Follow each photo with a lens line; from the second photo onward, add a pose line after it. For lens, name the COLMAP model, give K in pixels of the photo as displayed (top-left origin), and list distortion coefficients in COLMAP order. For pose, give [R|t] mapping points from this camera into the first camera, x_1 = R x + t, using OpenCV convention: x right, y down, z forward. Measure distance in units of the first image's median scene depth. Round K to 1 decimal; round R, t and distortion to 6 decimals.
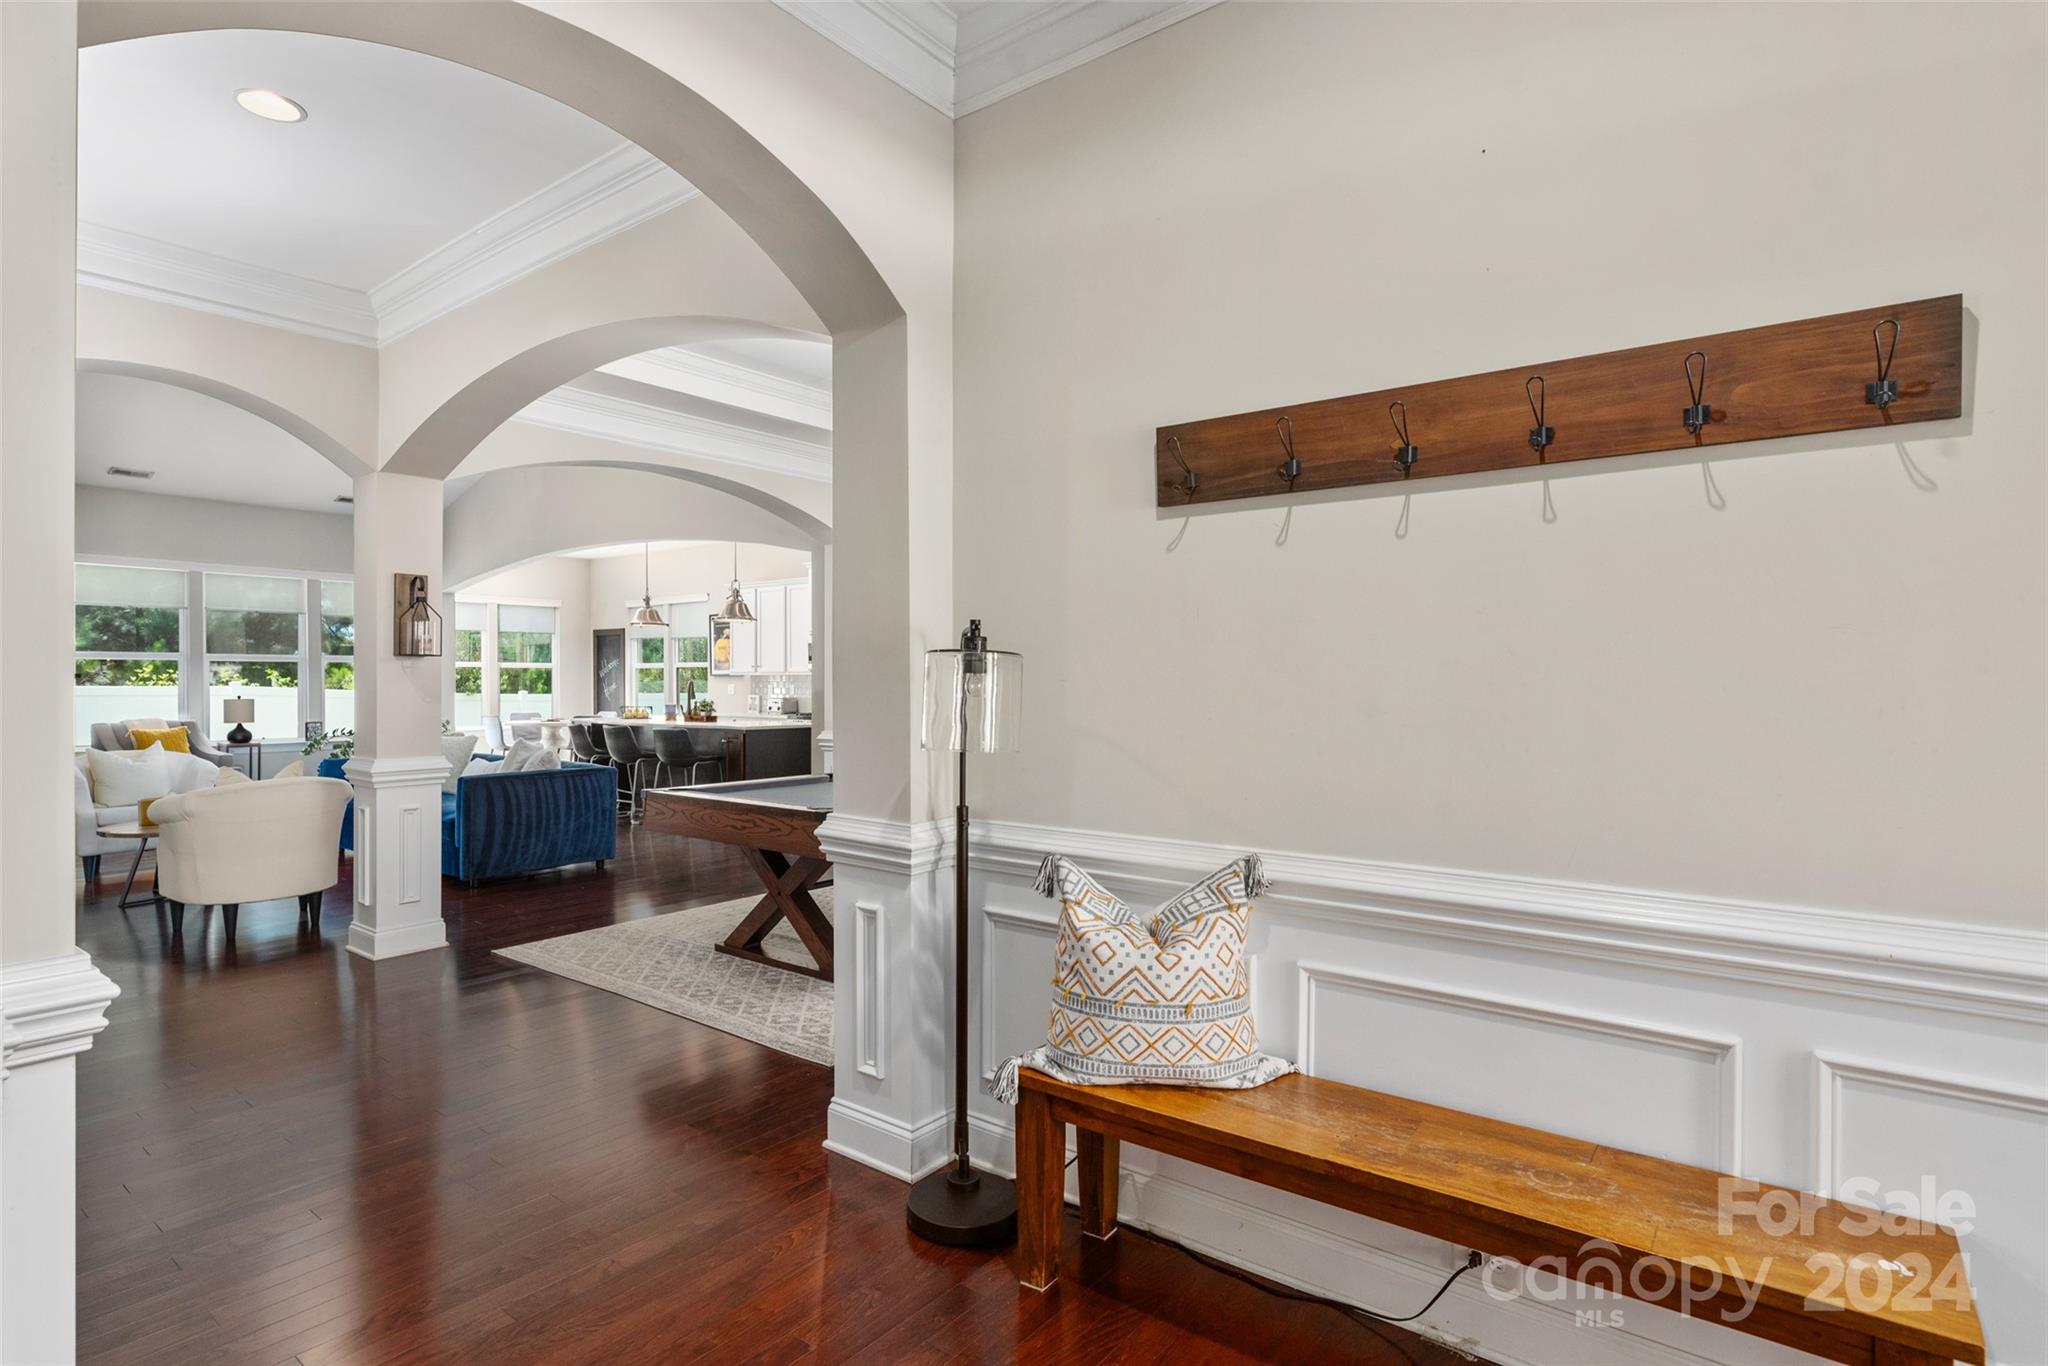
lens RADIAL K [[1037.7, 0, 1024.0], [0, 1037.7, 683.0], [0, 0, 1]] dist [-0.001378, -0.000269]
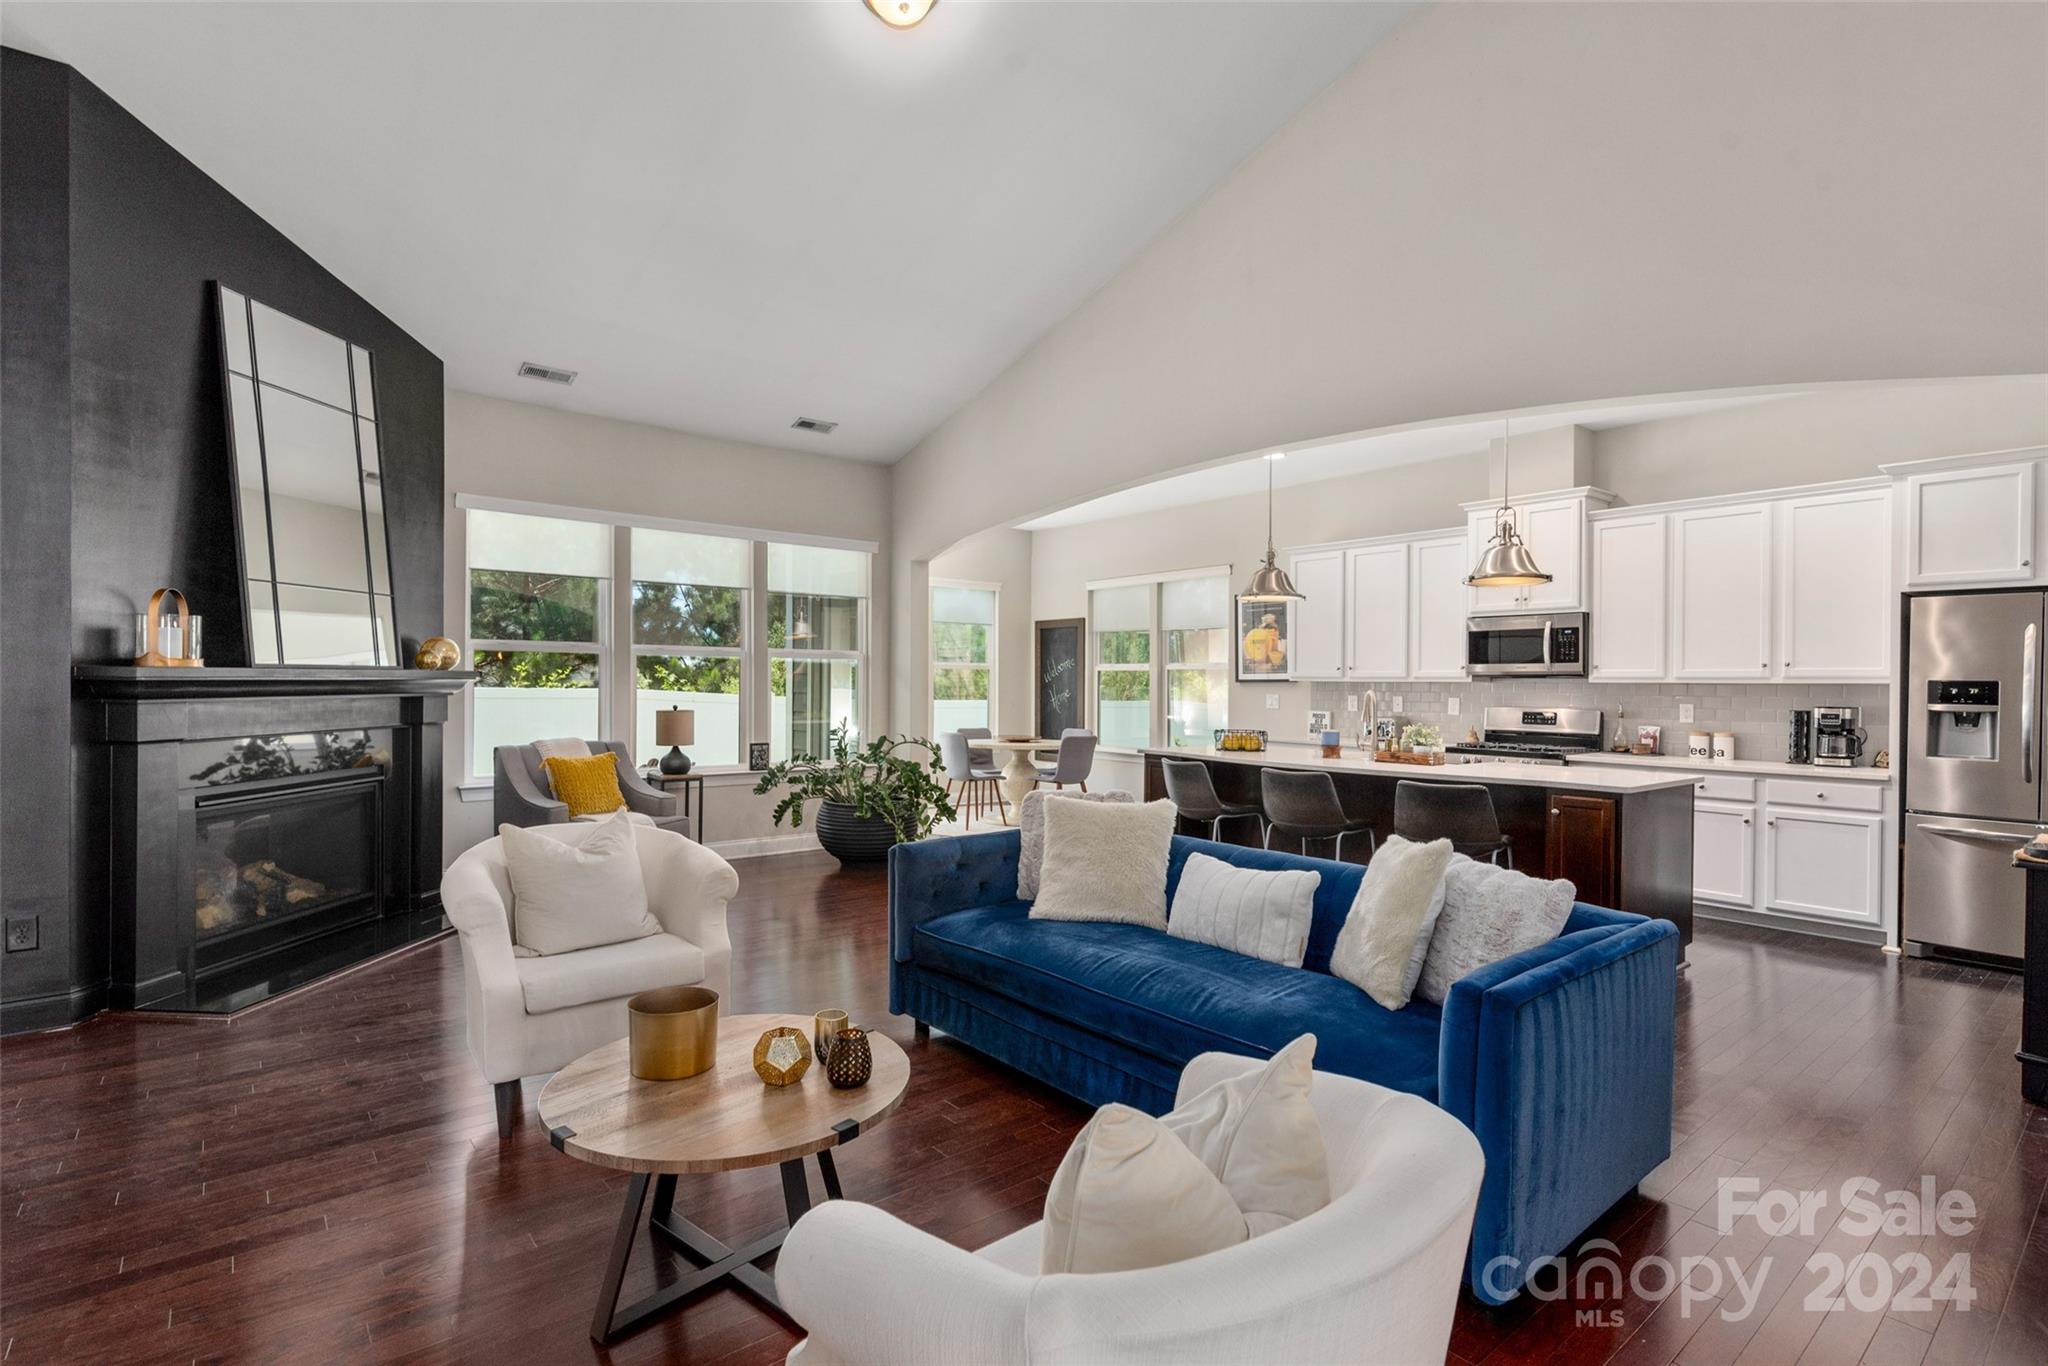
lens RADIAL K [[984.6, 0, 1024.0], [0, 984.6, 683.0], [0, 0, 1]] dist [0.000127, 0.000029]
pose [[0.976103, 0.009142, -0.217114, -0.609012], [-0.010149, 0.999942, -0.003525, -0.004265], [0.217070, 0.005645, 0.976140, 0.645177]]
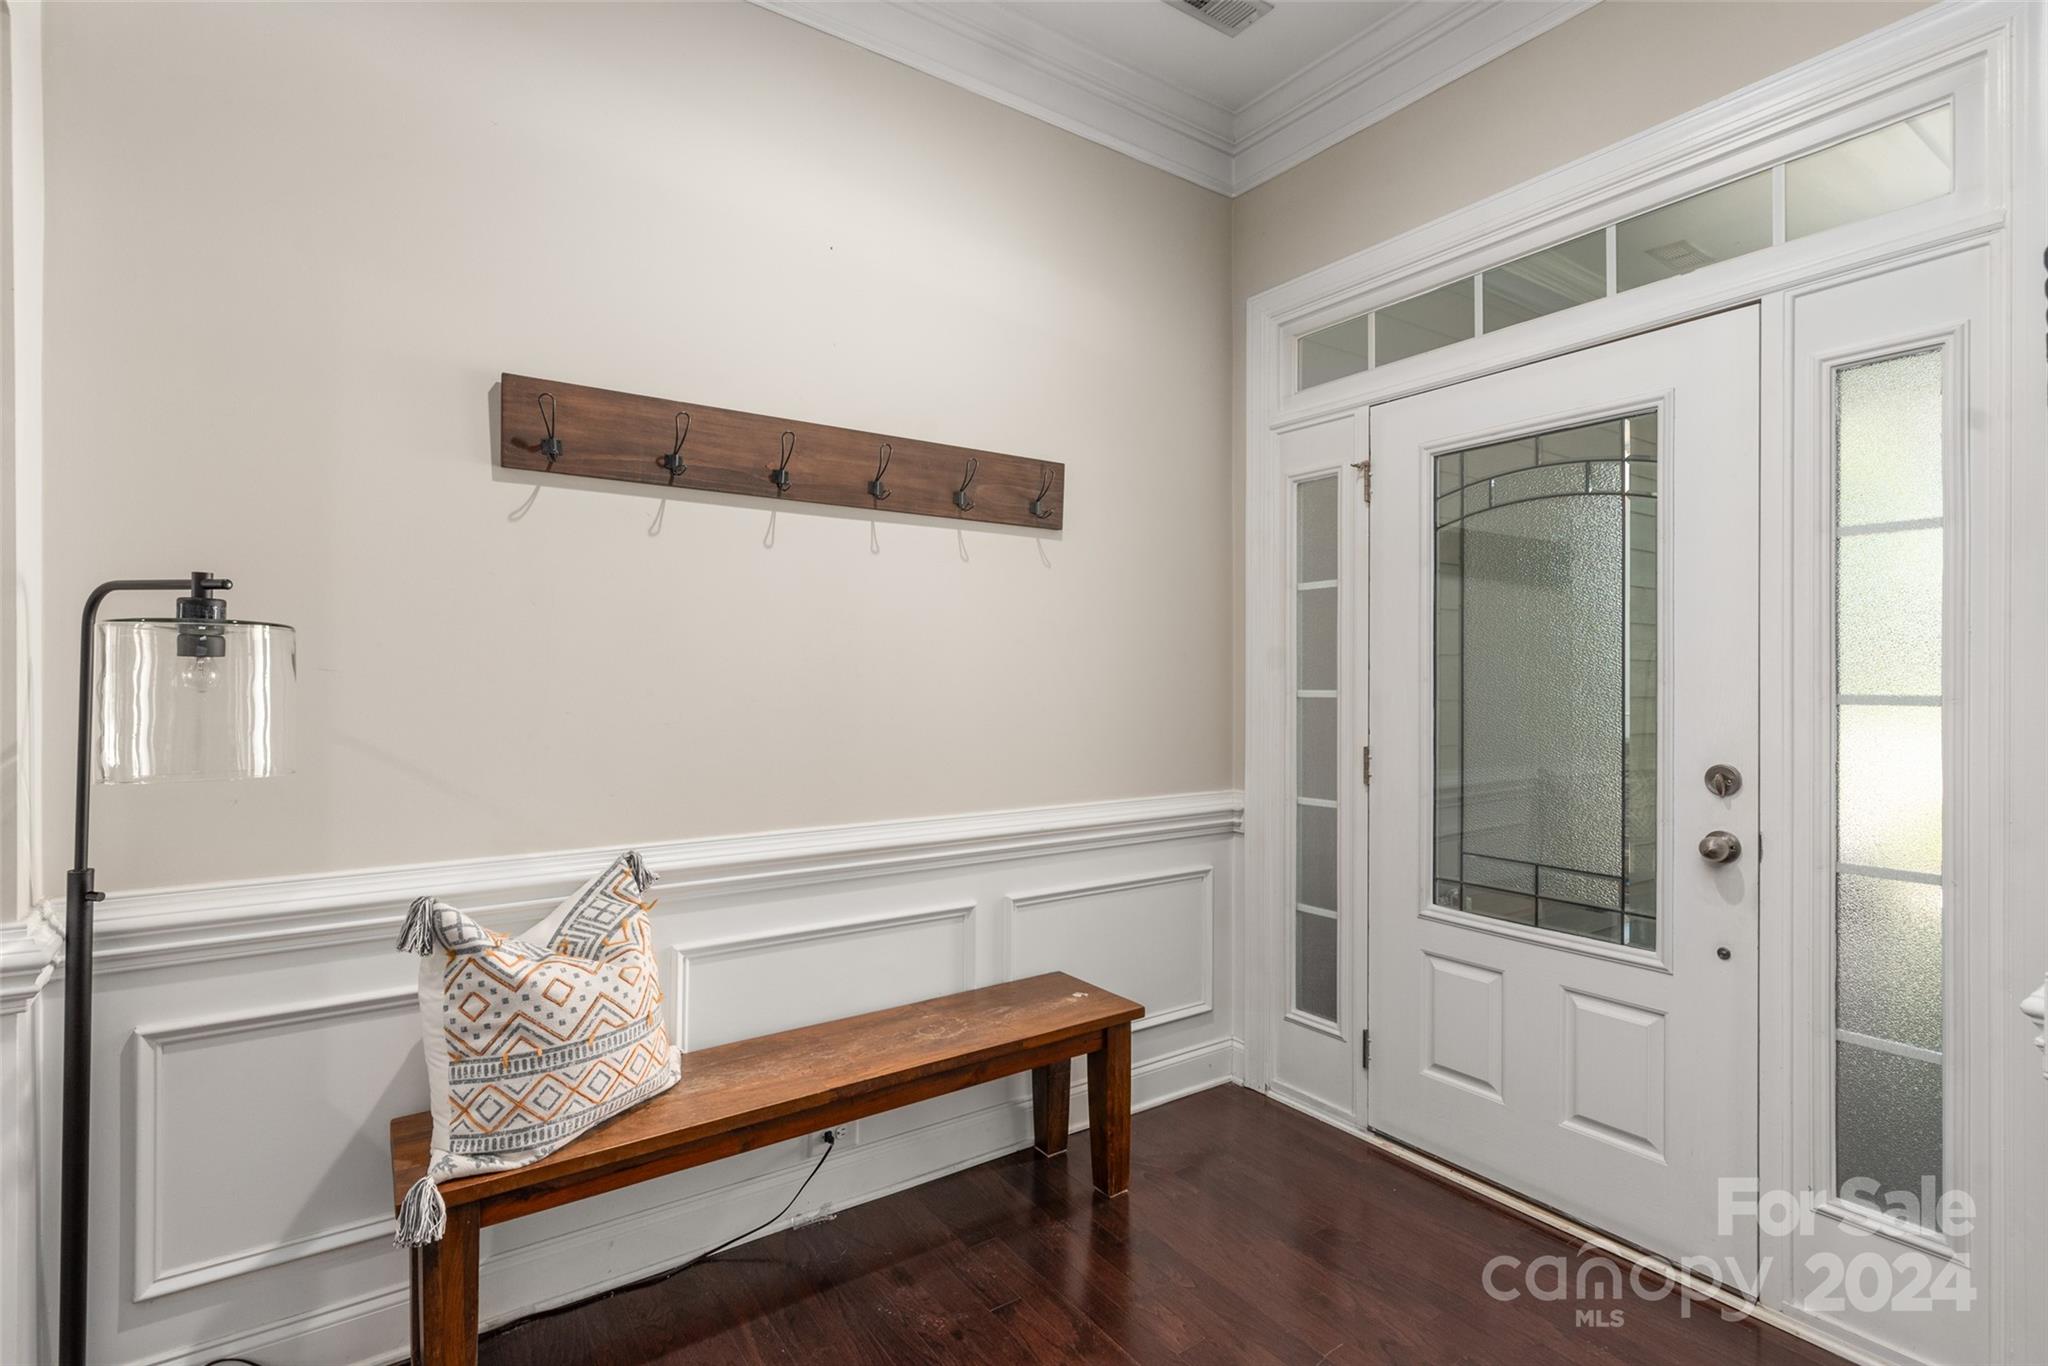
lens RADIAL K [[956.6, 0, 1024.0], [0, 956.6, 683.0], [0, 0, 1]] dist [-0.001098, -0.000378]
pose [[0.306676, -0.003711, 0.951807, -0.303610], [0.003244, 0.999991, 0.002853, 0.004271], [-0.951808, 0.002213, 0.306685, 0.221615]]
